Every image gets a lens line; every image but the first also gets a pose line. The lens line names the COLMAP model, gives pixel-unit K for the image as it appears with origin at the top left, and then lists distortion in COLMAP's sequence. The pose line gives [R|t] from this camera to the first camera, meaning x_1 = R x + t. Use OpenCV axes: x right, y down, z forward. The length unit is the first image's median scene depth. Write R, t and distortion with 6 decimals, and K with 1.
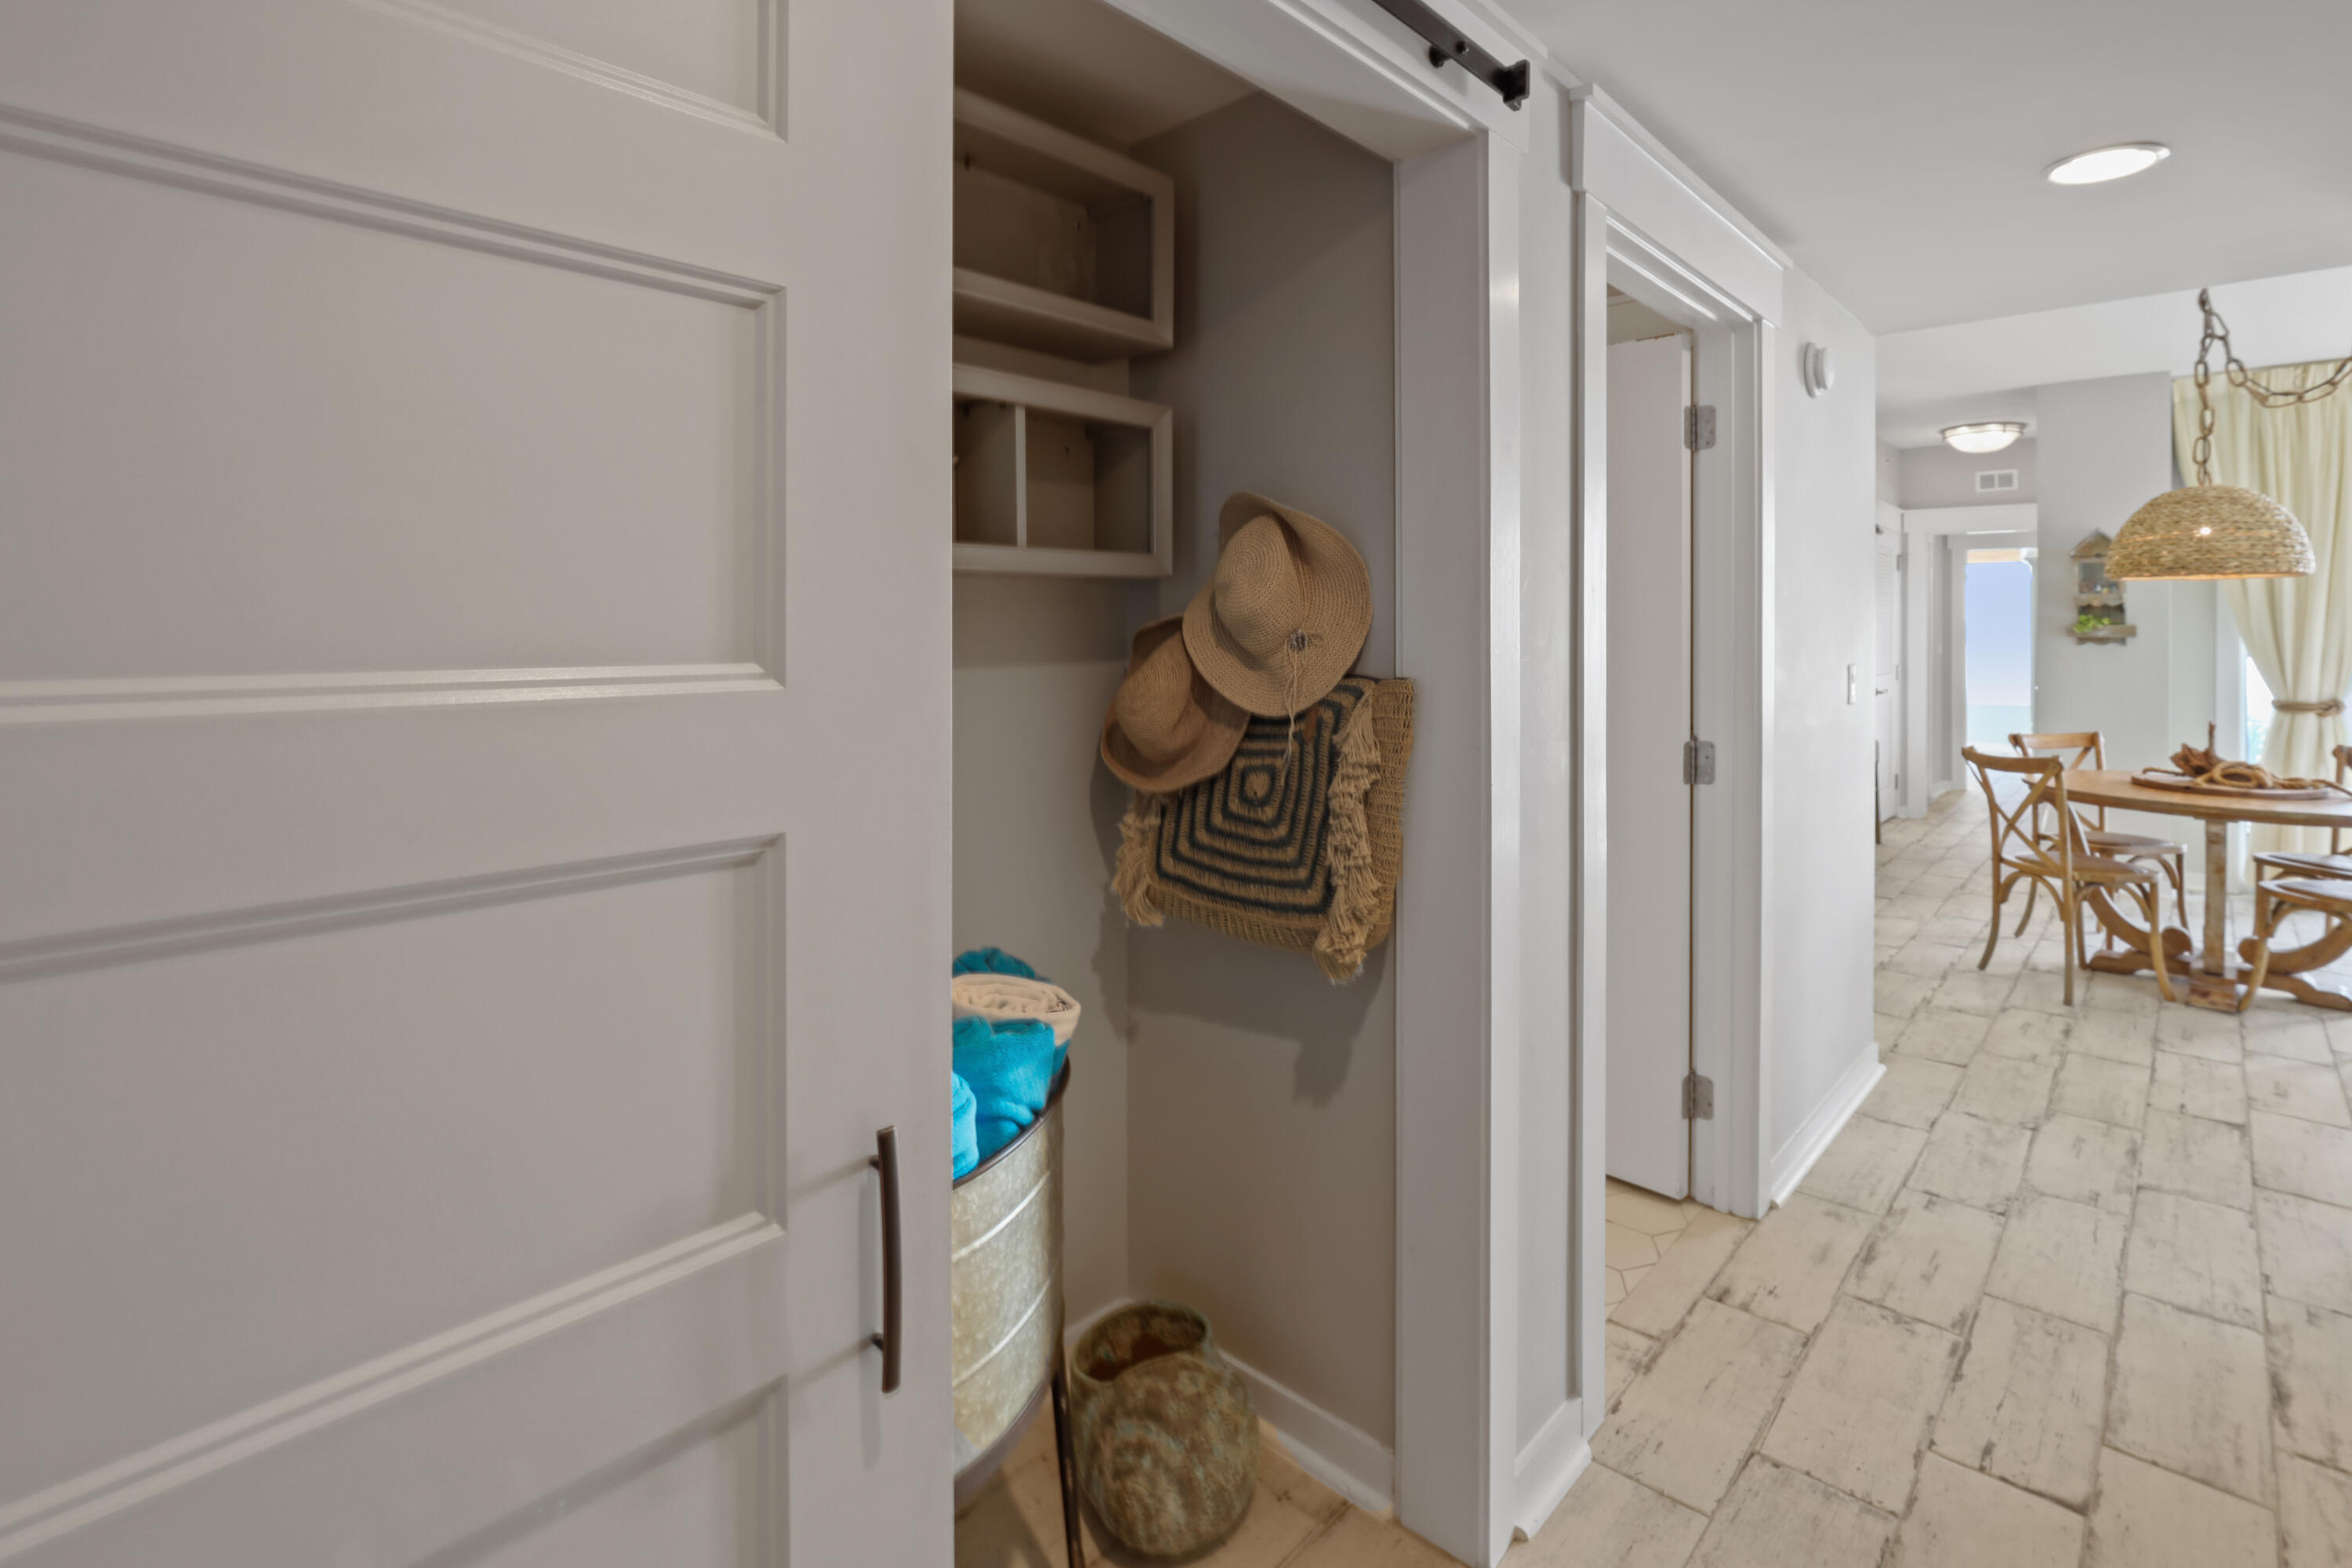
lens RADIAL K [[1121.5, 0, 1207.7], [0, 1121.5, 648.2], [0, 0, 1]] dist [-0.027996, 0.008058]
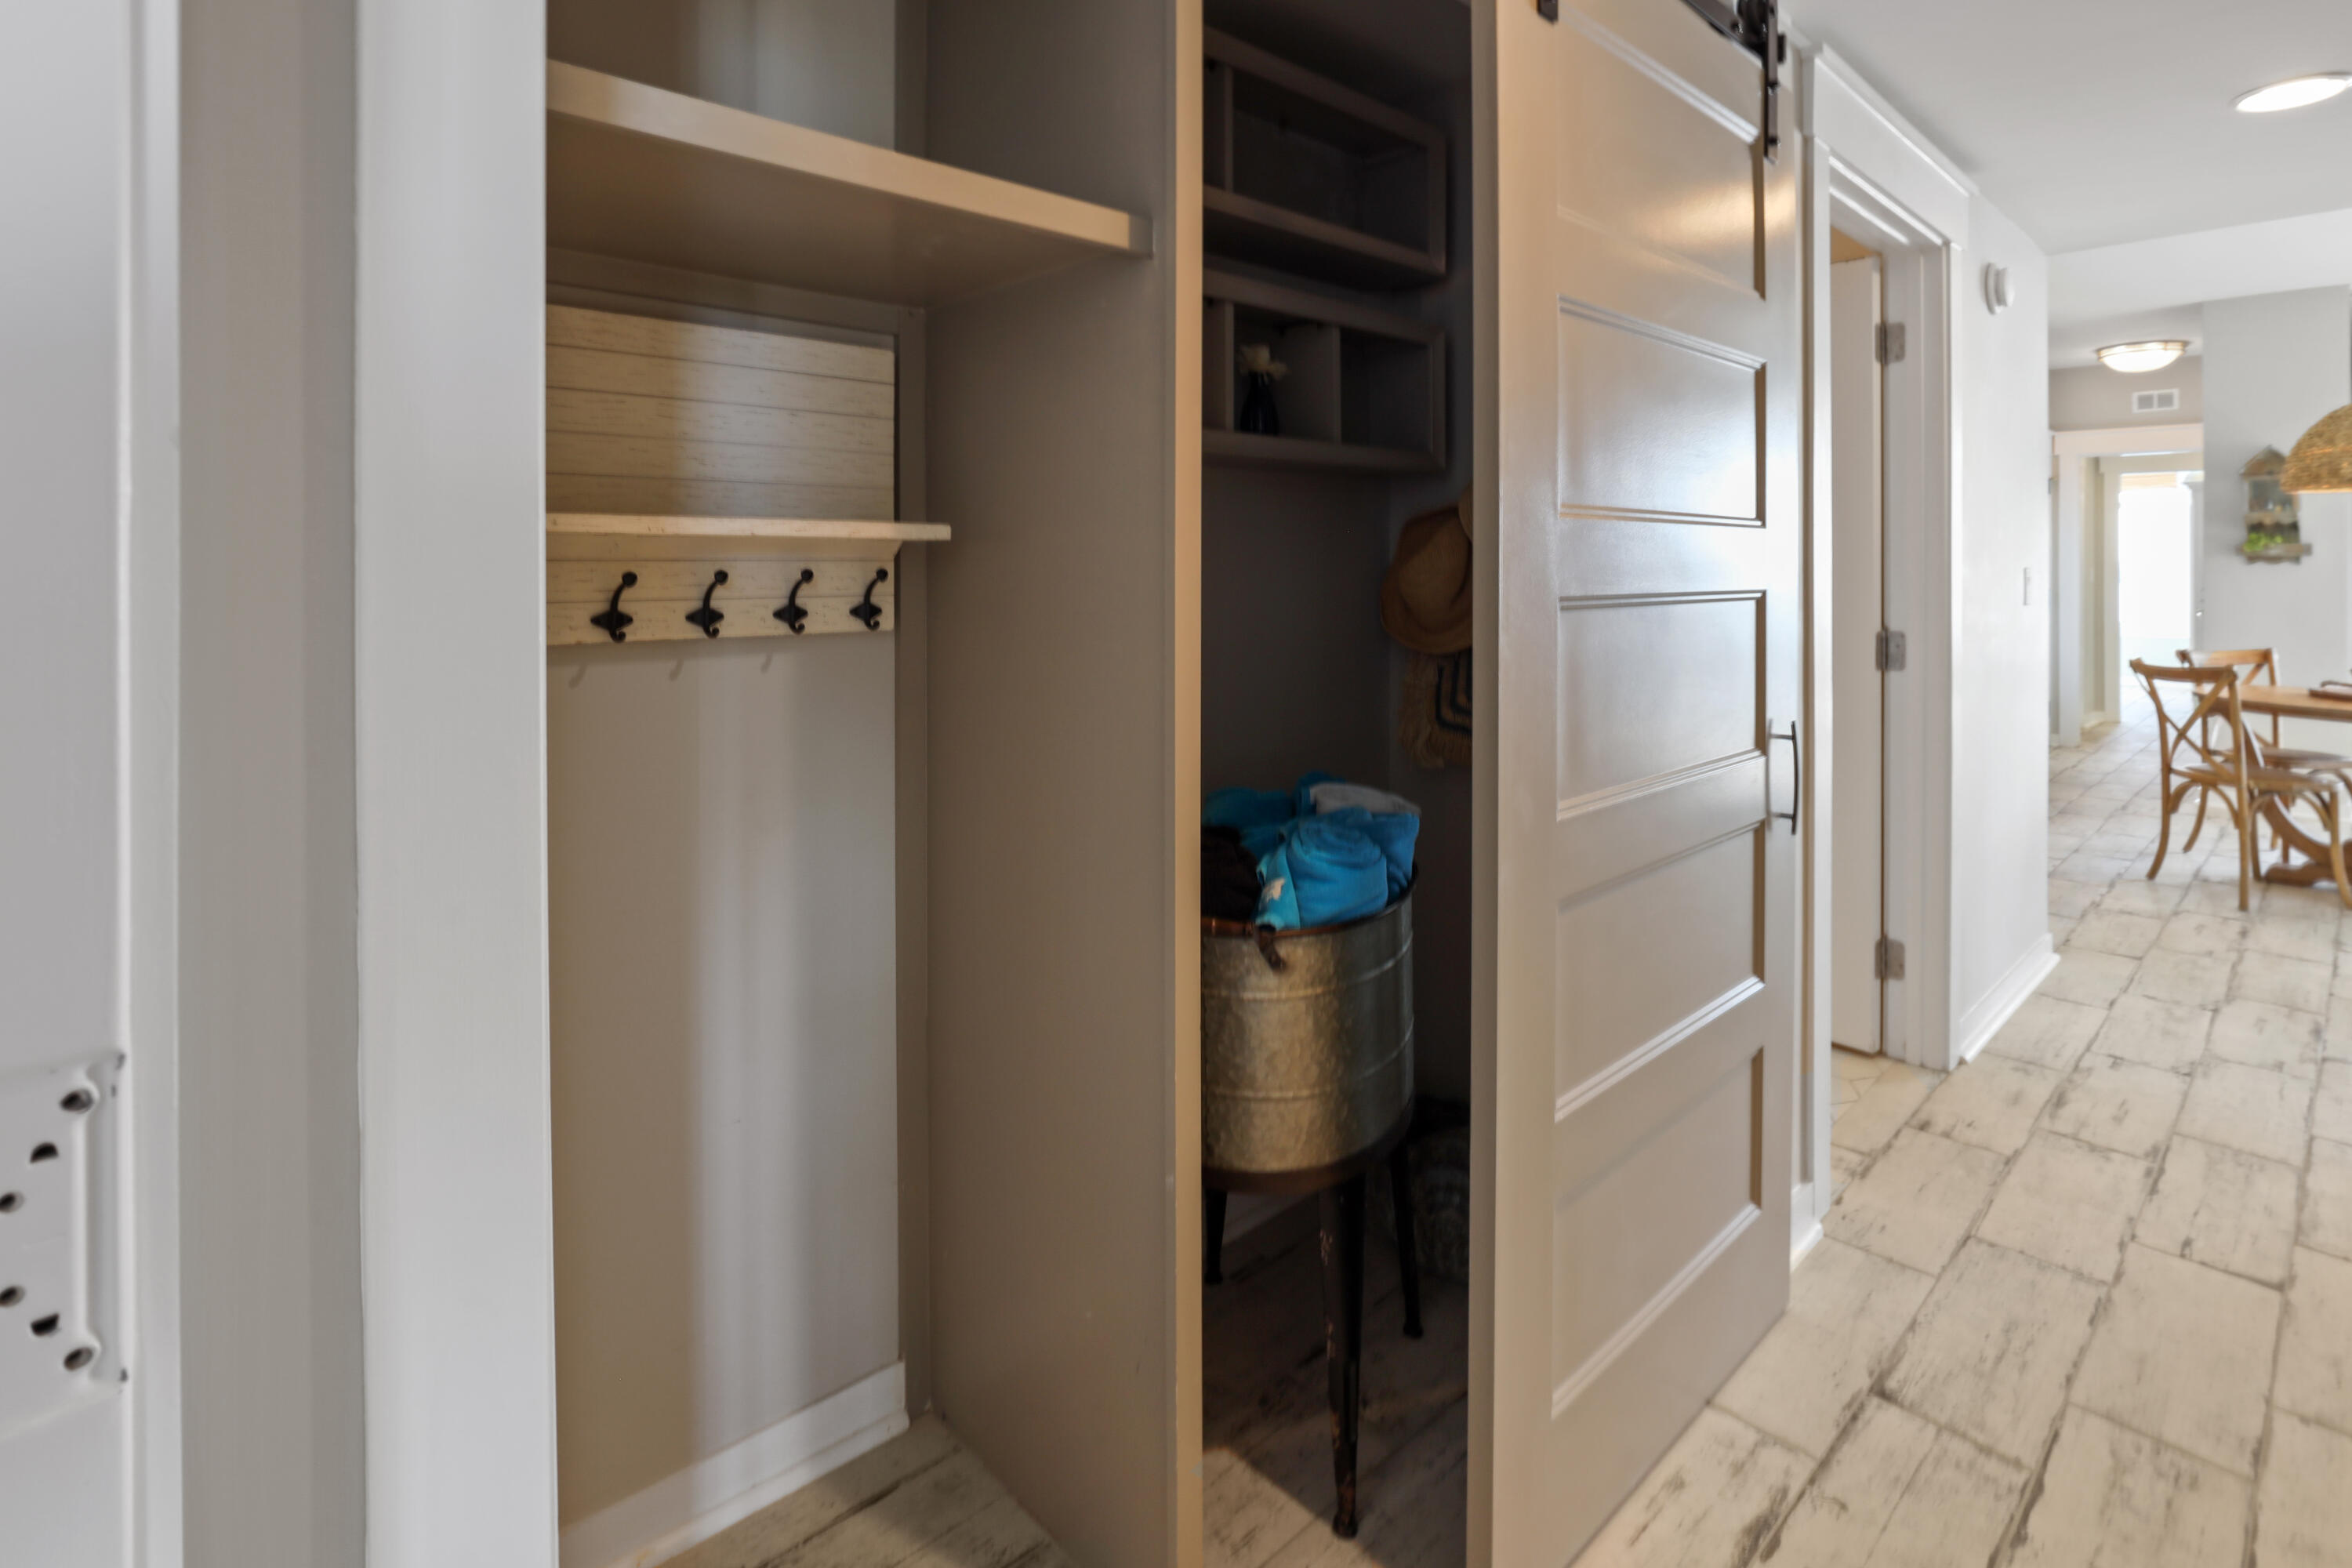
lens RADIAL K [[1121.5, 0, 1229.5], [0, 1121.5, 570.3], [0, 0, 1]] dist [-0.027996, 0.008058]
pose [[0.997153, 0.003683, -0.075311, -0.120091], [-0.004154, 0.999973, -0.006106, 0.033353], [0.075287, 0.006402, 0.997141, -0.128502]]
